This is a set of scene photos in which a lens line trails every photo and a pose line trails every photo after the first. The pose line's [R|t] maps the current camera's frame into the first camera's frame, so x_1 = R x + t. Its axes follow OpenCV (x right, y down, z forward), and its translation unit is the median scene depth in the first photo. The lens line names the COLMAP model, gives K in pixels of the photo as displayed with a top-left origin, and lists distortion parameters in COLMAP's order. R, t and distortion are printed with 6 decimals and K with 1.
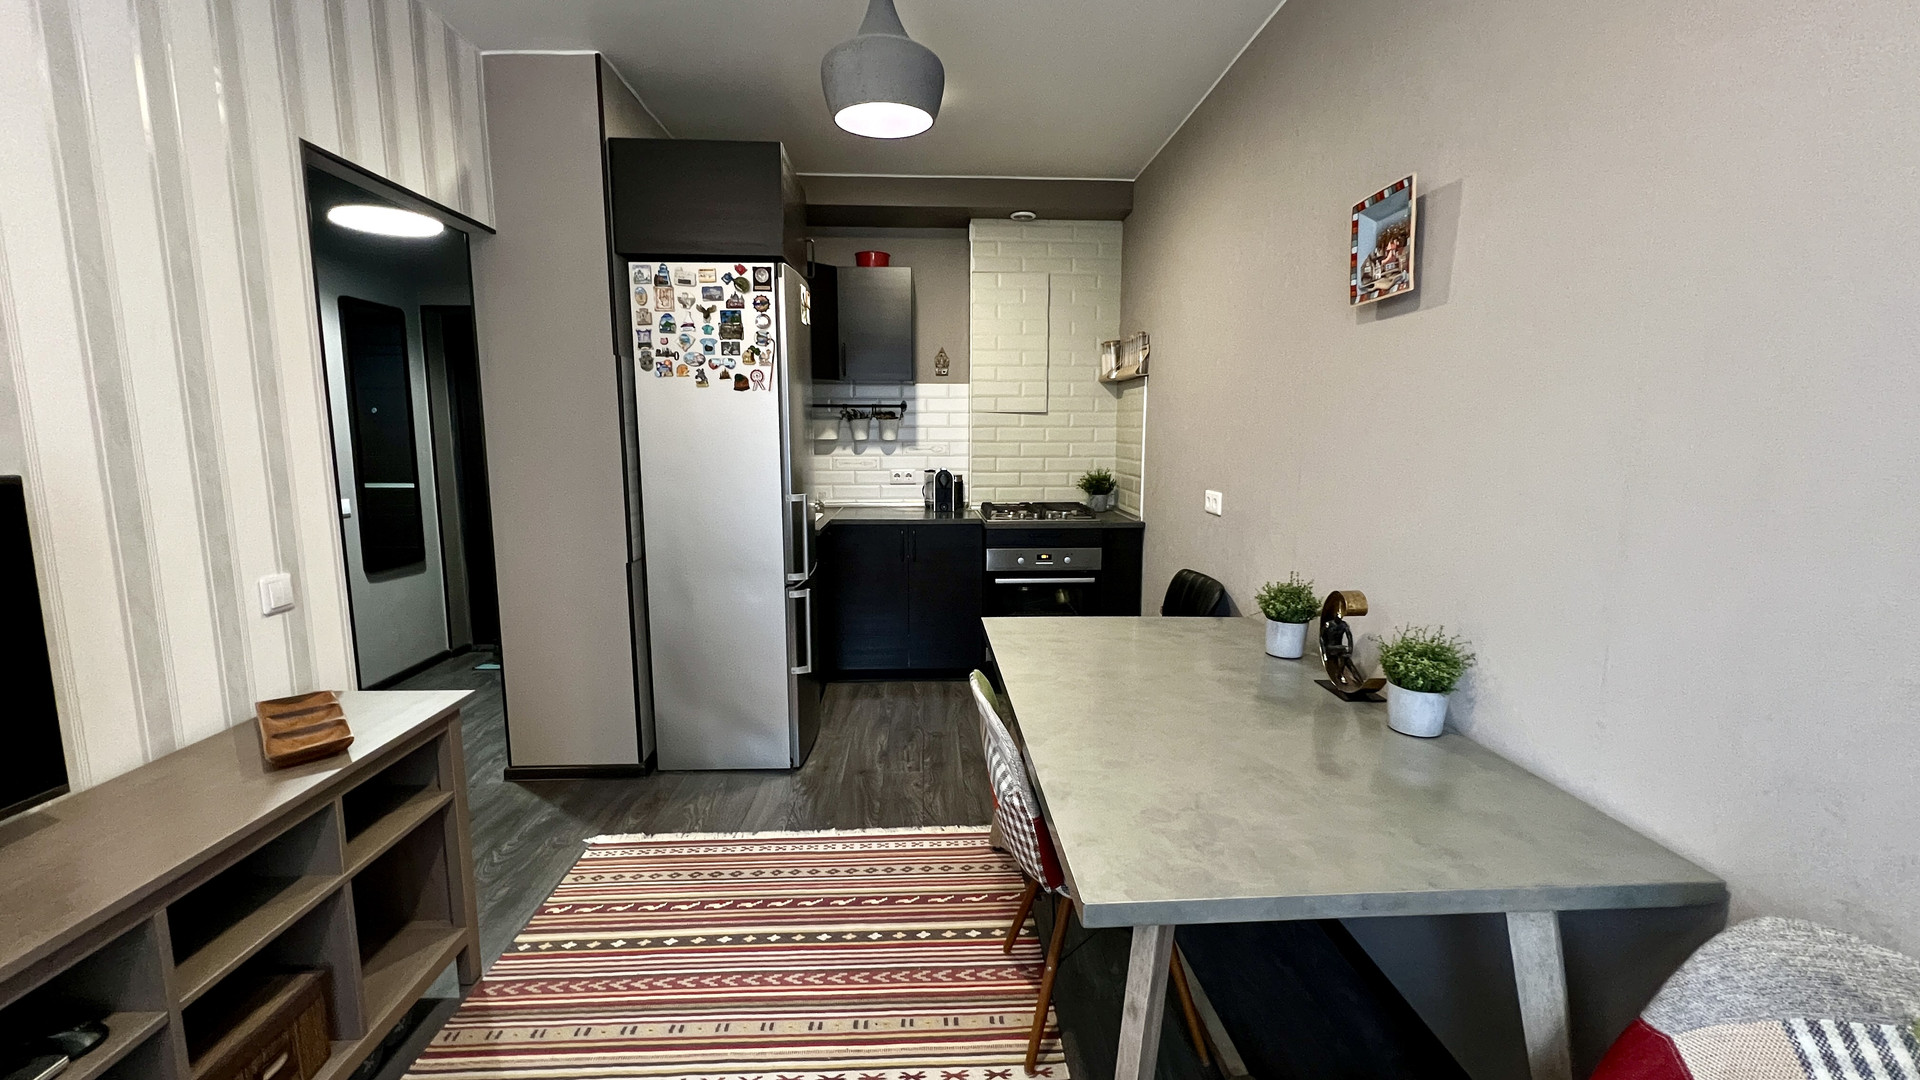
lens RADIAL K [[761.5, 0, 954.2], [0, 761.5, 536.4], [0, 0, 1]] dist [-0.006426, 0.001657]
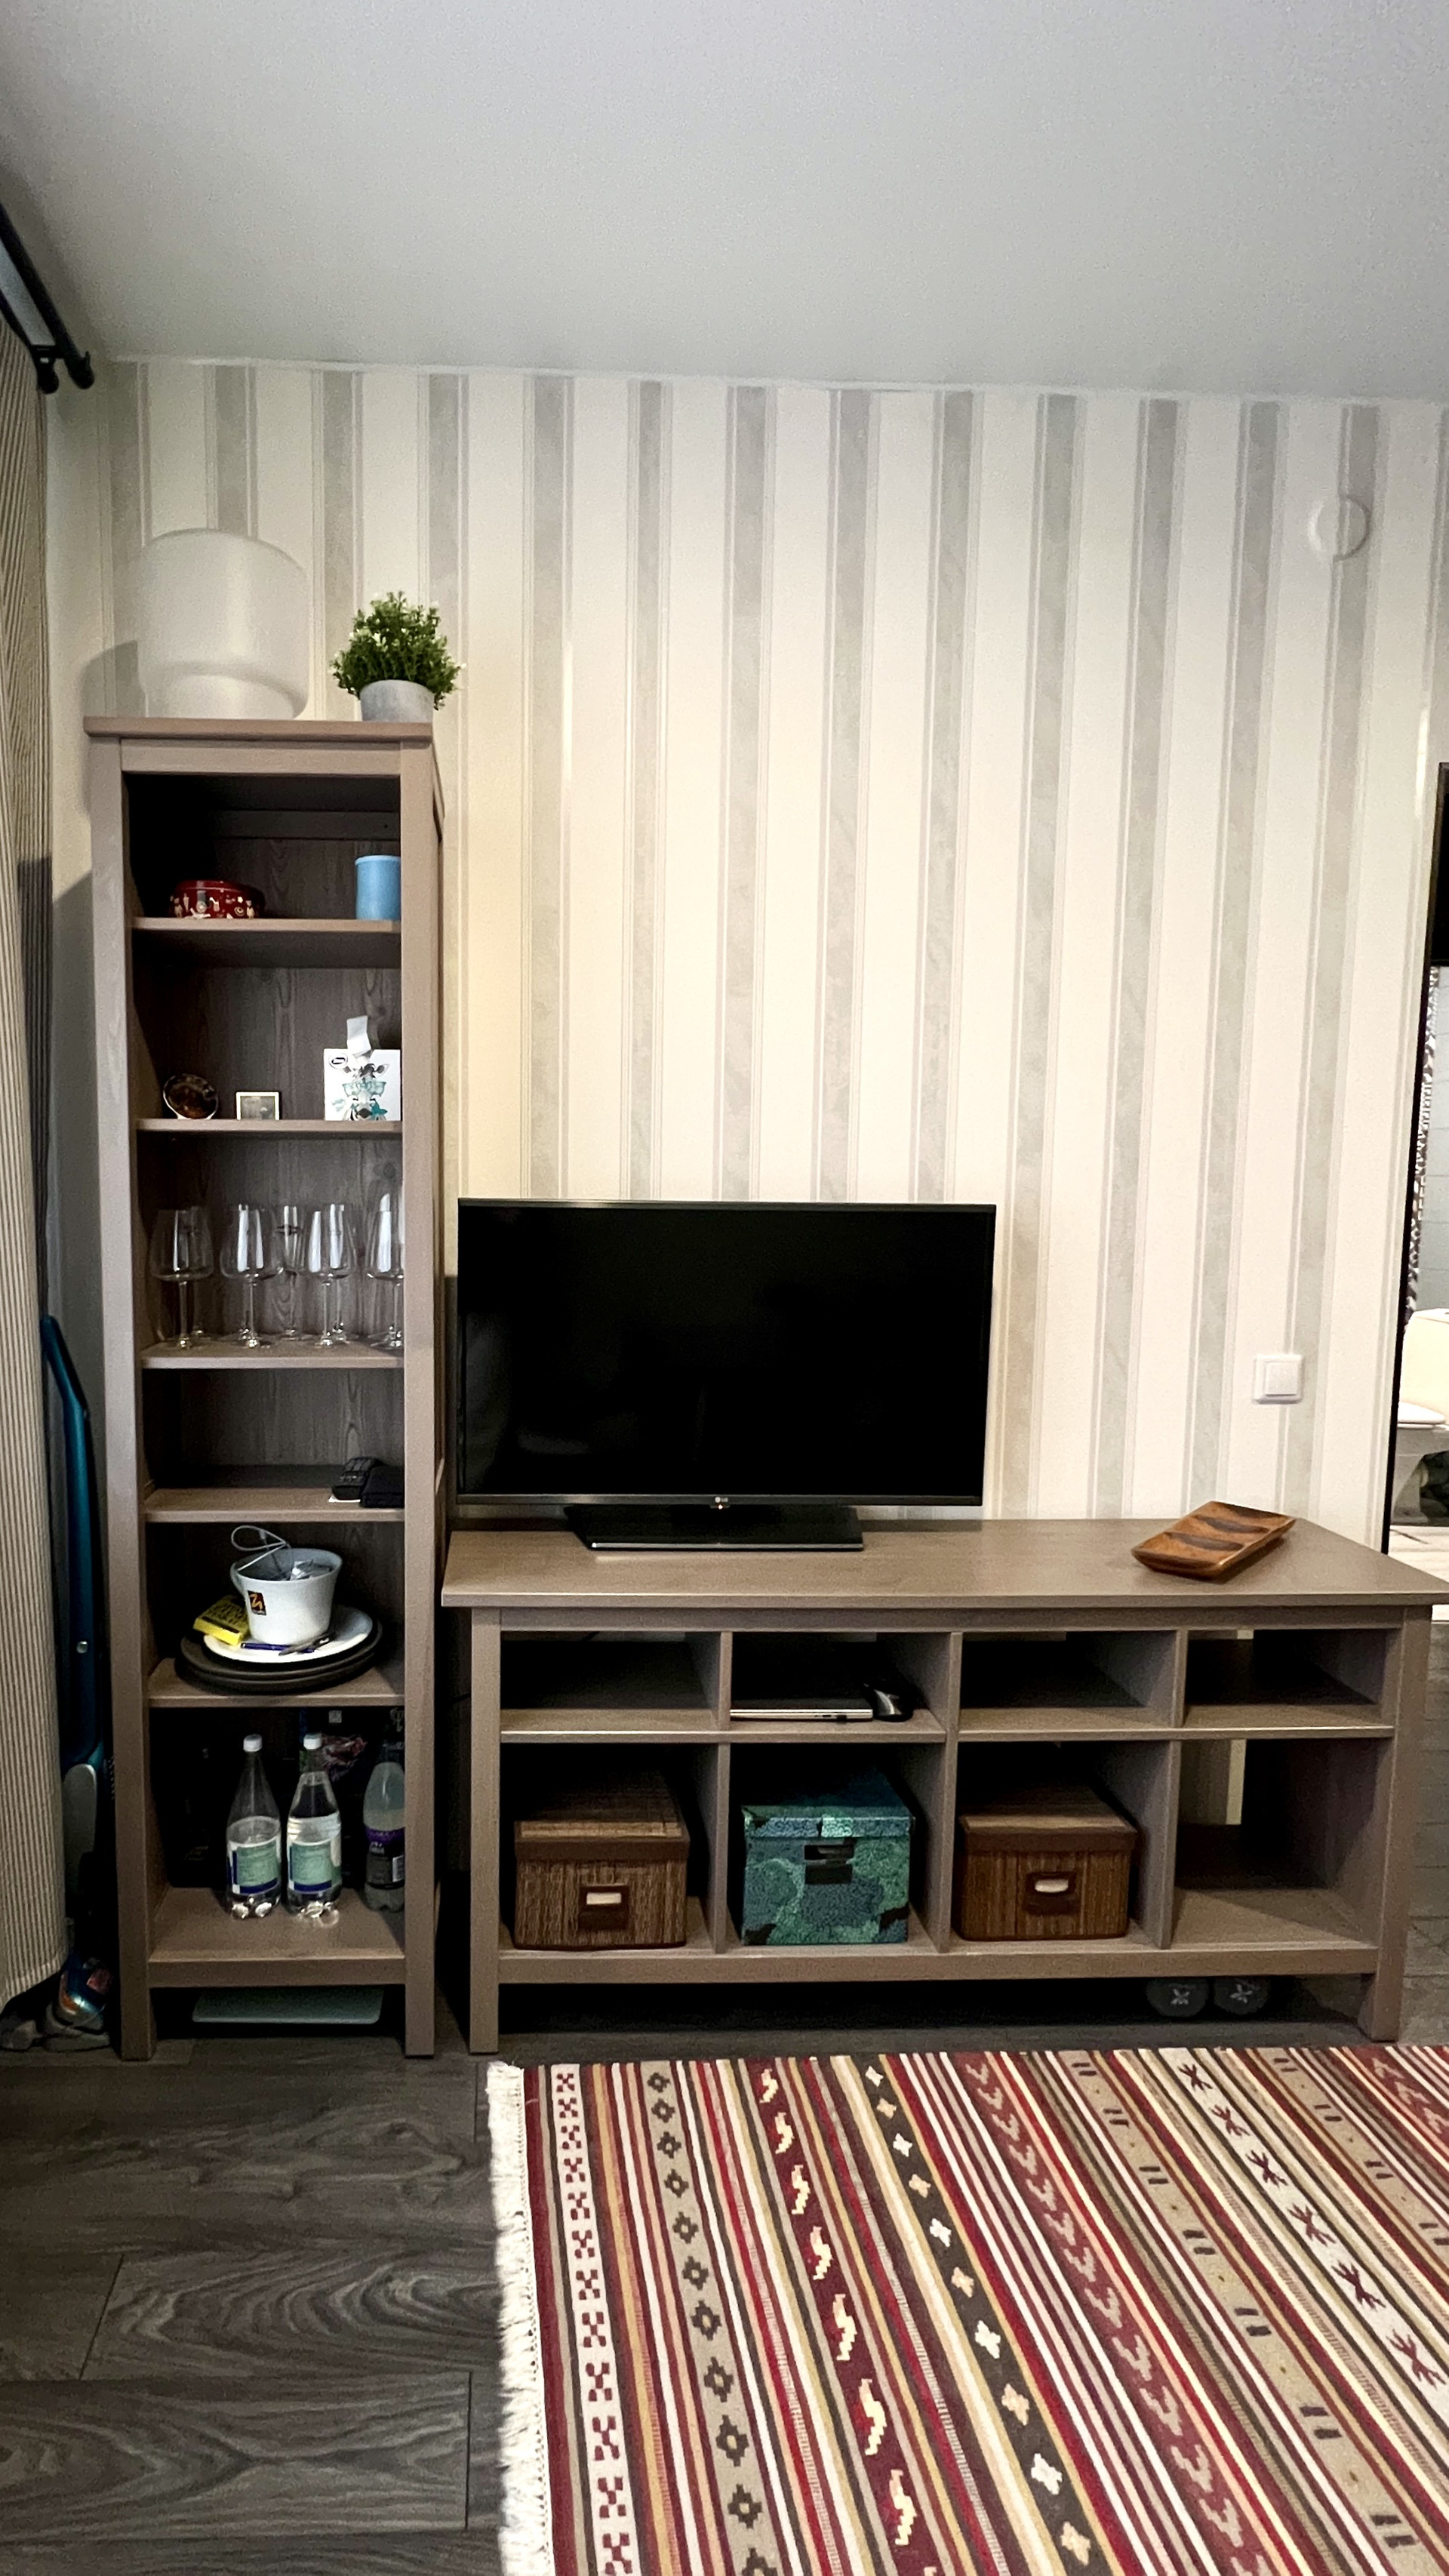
lens RADIAL K [[1201.1, 0, 547.5], [0, 1201.1, 1282.3], [0, 0, 1]] dist [-0.000629, 0.001508]
pose [[-0.004317, 0.085508, -0.996328, 0.160193], [-0.147915, 0.985323, 0.085204, -0.007043], [0.988991, 0.147740, 0.008394, 0.116638]]
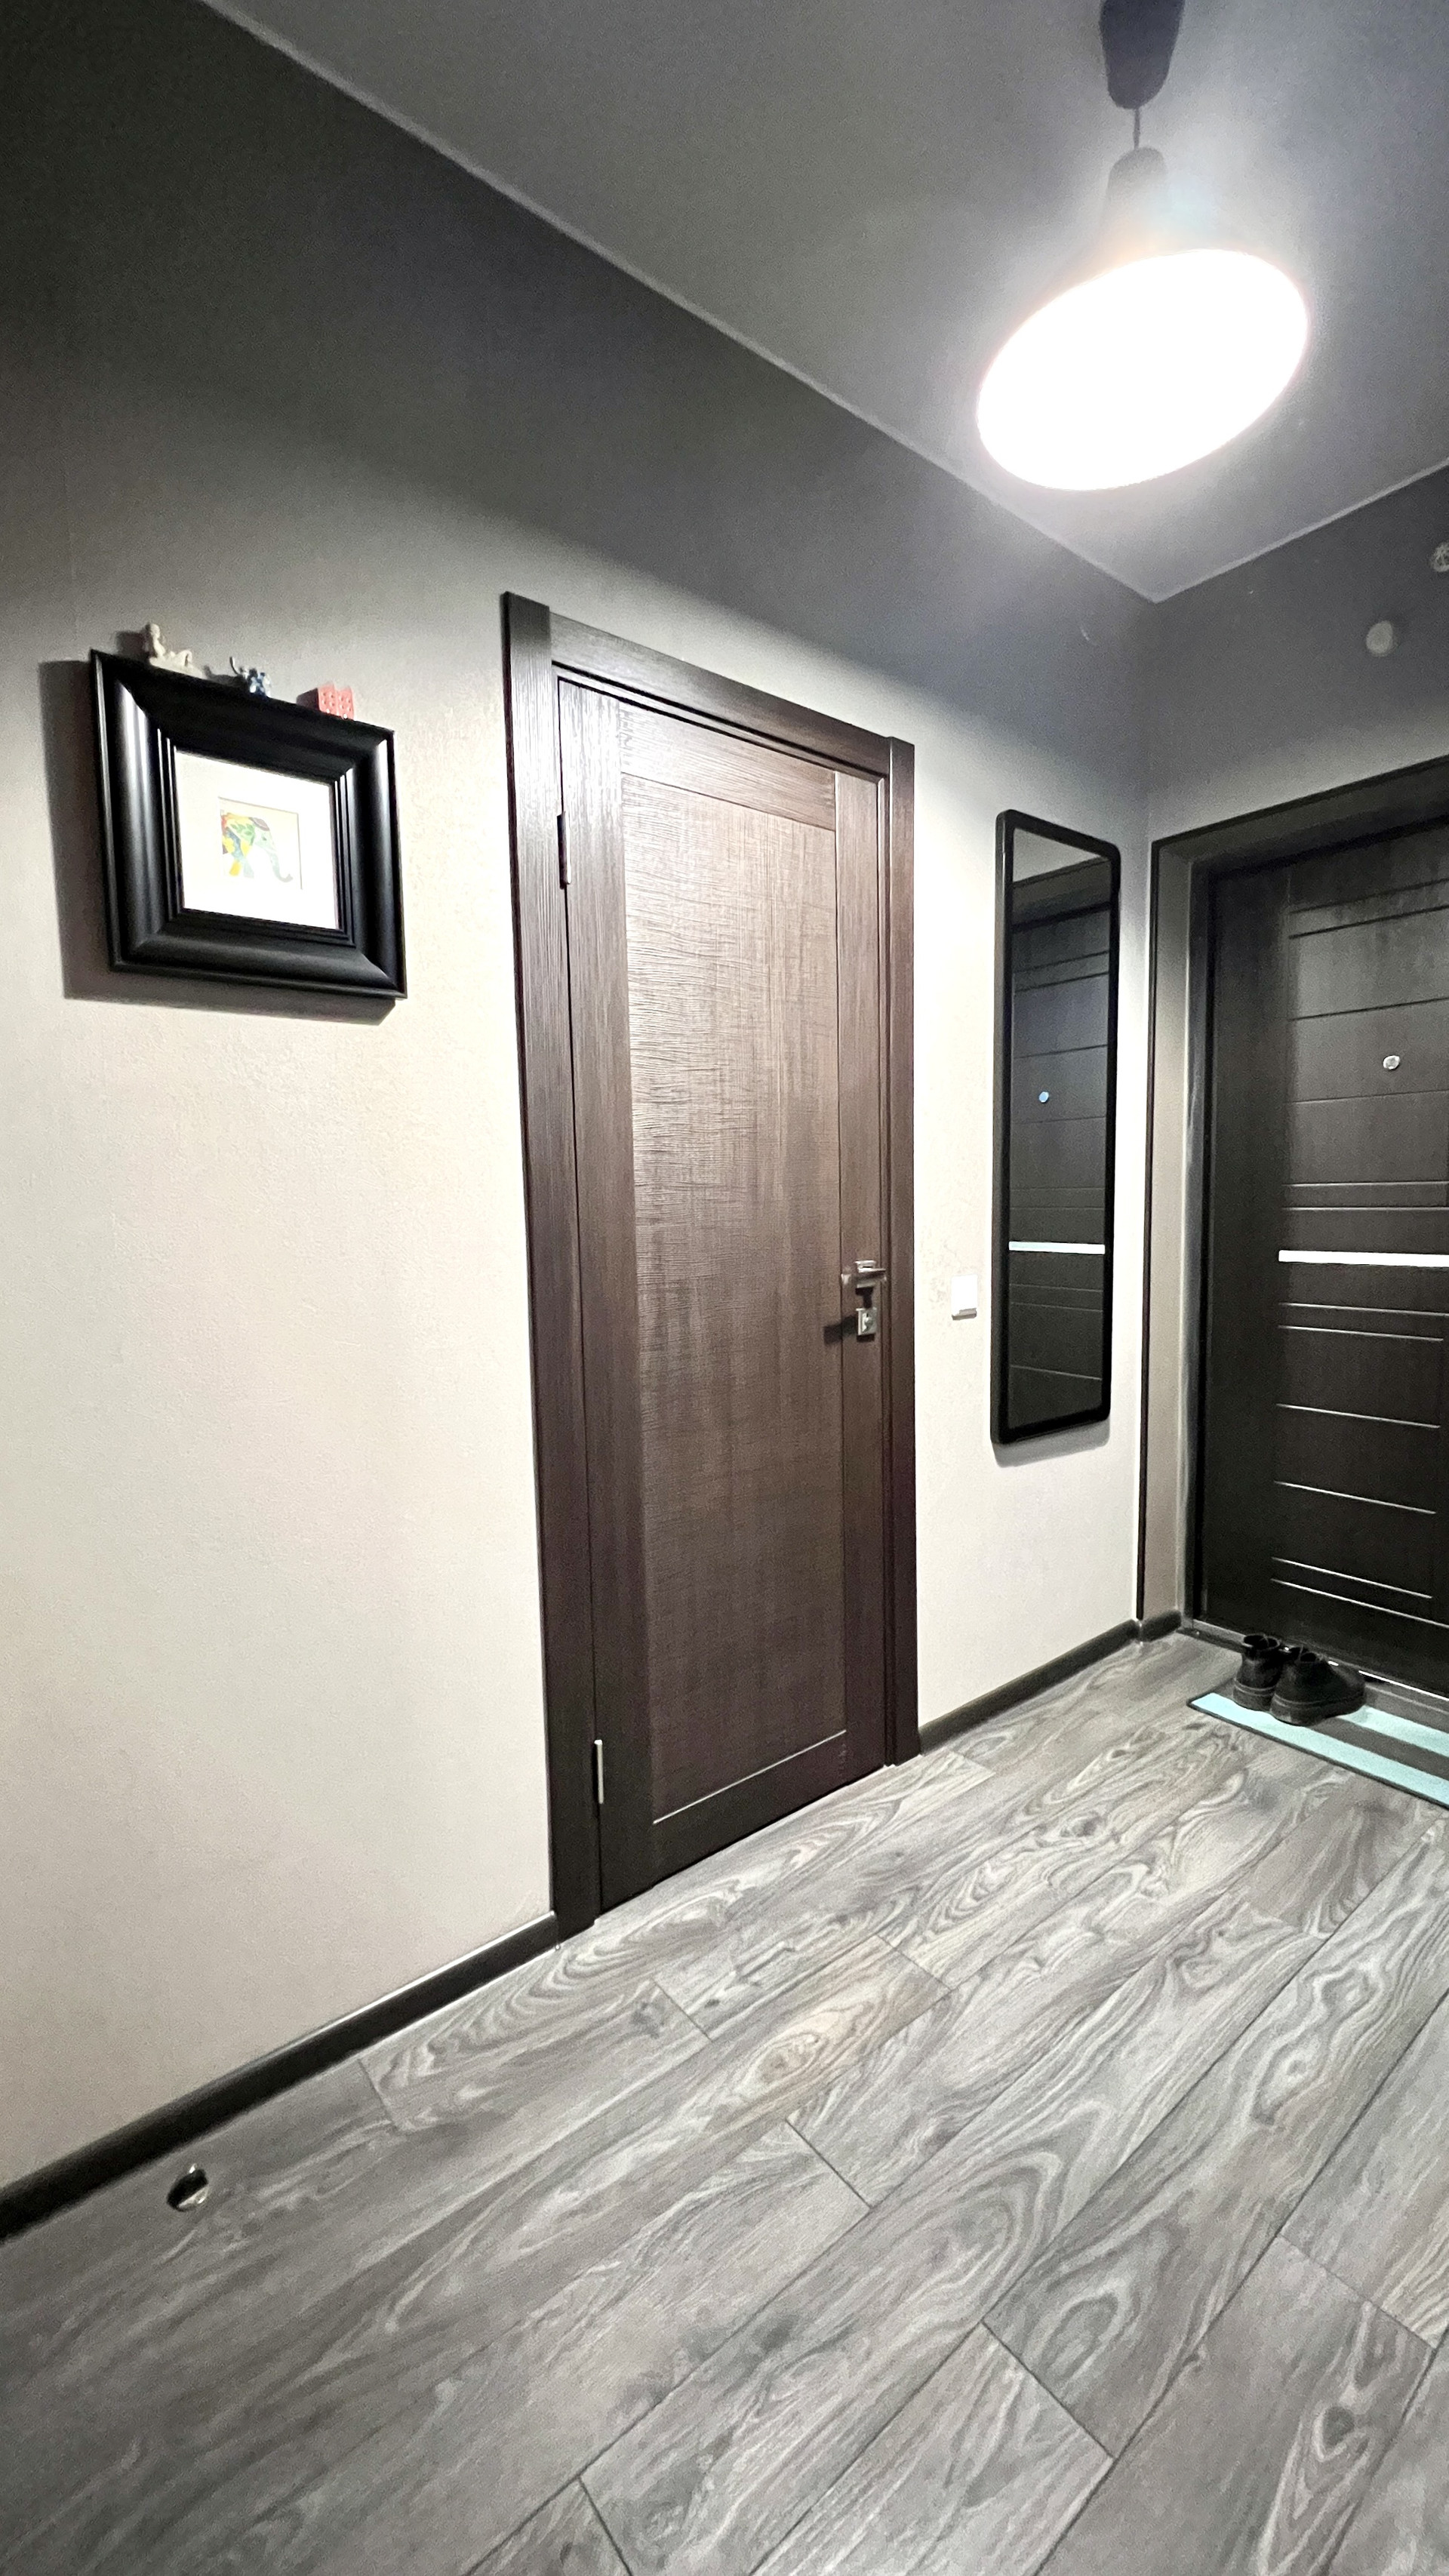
lens RADIAL K [[1030.6, 0, 743.3], [0, 1030.6, 1293.3], [0, 0, 1]] dist [-0.003483, 0.001494]
pose [[0.596770, 0.061368, -0.800062, -0.420269], [-0.087620, 0.996093, 0.011049, -0.035528], [0.797614, 0.063508, 0.599815, 0.562638]]
